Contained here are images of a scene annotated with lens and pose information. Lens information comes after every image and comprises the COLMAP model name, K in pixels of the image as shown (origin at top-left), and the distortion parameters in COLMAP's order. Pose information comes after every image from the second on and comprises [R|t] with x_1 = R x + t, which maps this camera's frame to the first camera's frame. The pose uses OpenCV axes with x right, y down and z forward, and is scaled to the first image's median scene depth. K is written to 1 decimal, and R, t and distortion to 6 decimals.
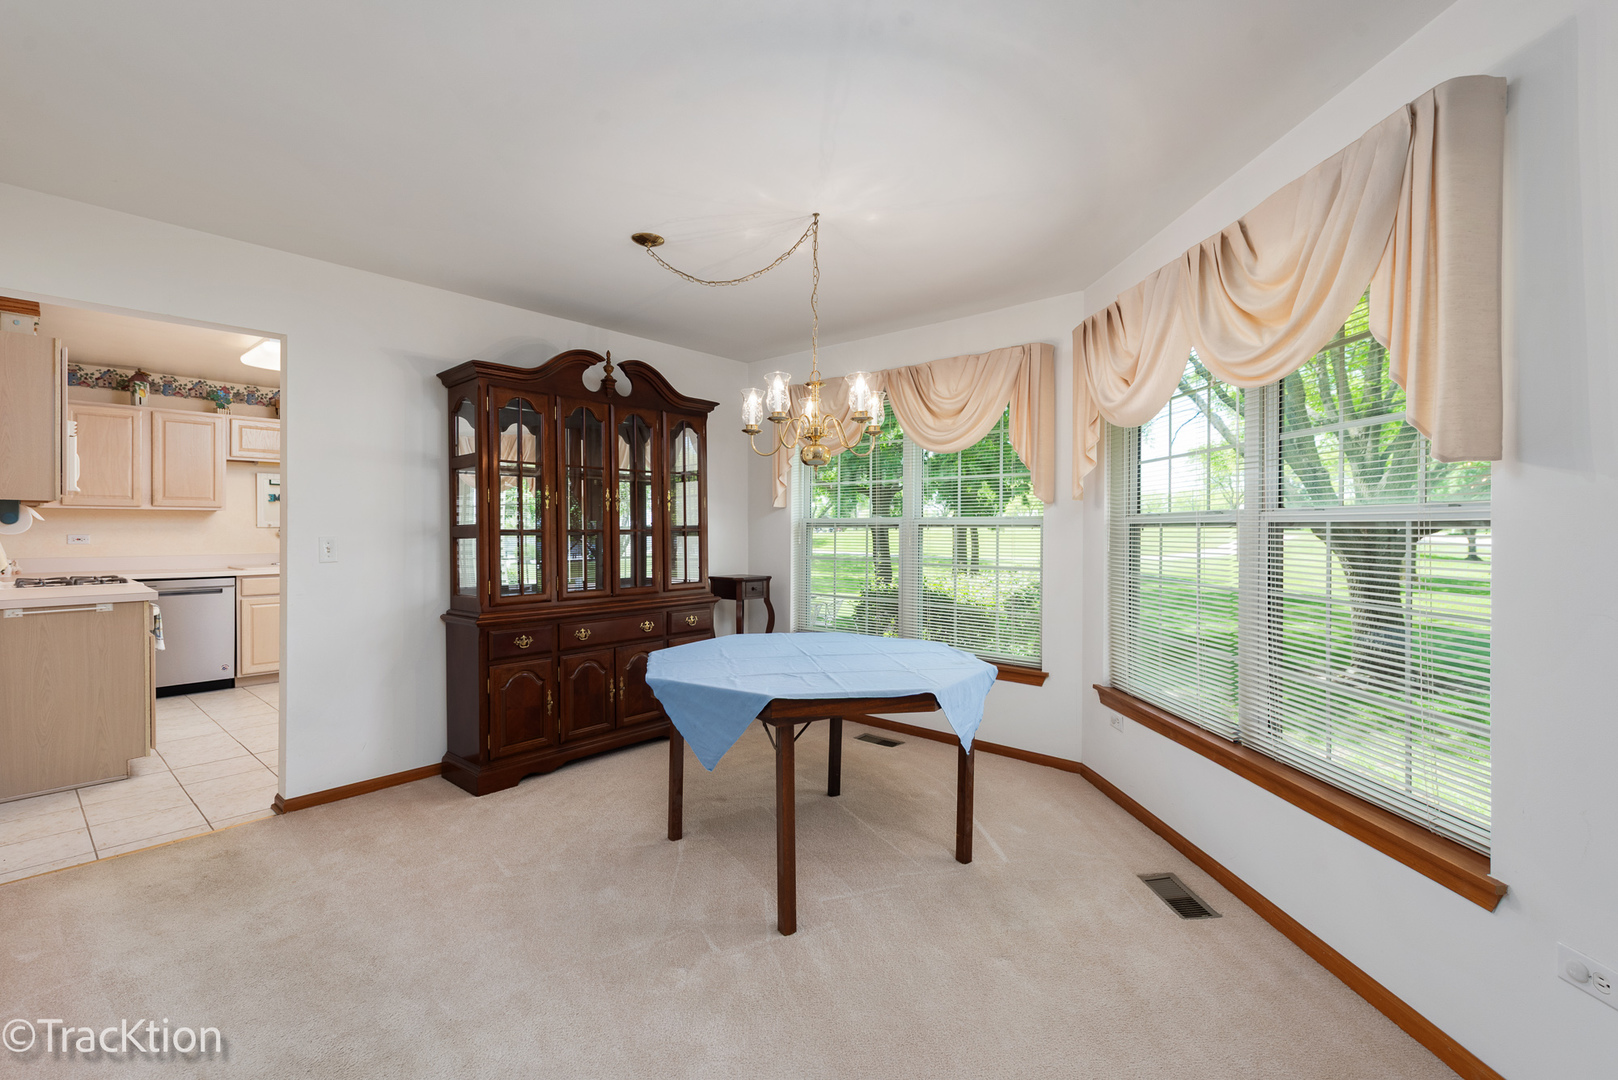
lens RADIAL K [[709.5, 0, 802.2], [0, 709.5, 539.7], [0, 0, 1]] dist [0.020918, -0.000046]
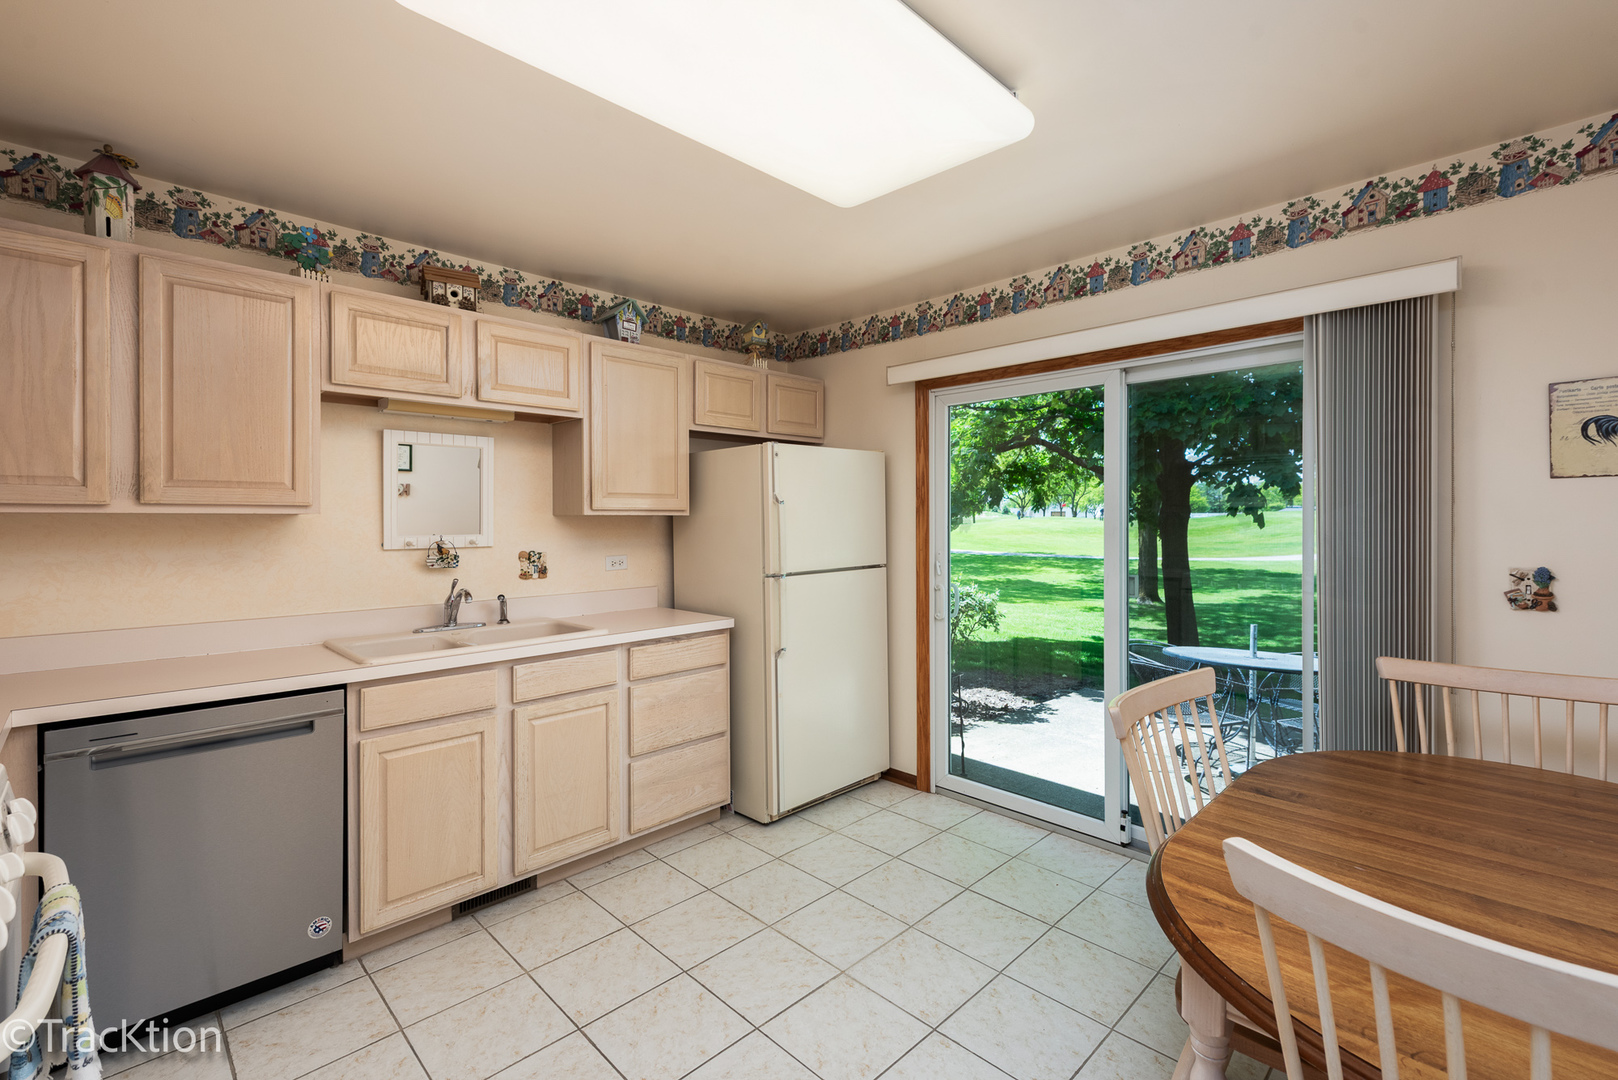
lens RADIAL K [[709.5, 0, 802.2], [0, 709.5, 539.7], [0, 0, 1]] dist [0.020918, -0.000046]
pose [[0.997279, -0.003974, -0.073613, -0.398325], [0.003952, 0.999992, -0.000450, -0.020010], [0.073614, 0.000158, 0.997287, 0.490354]]
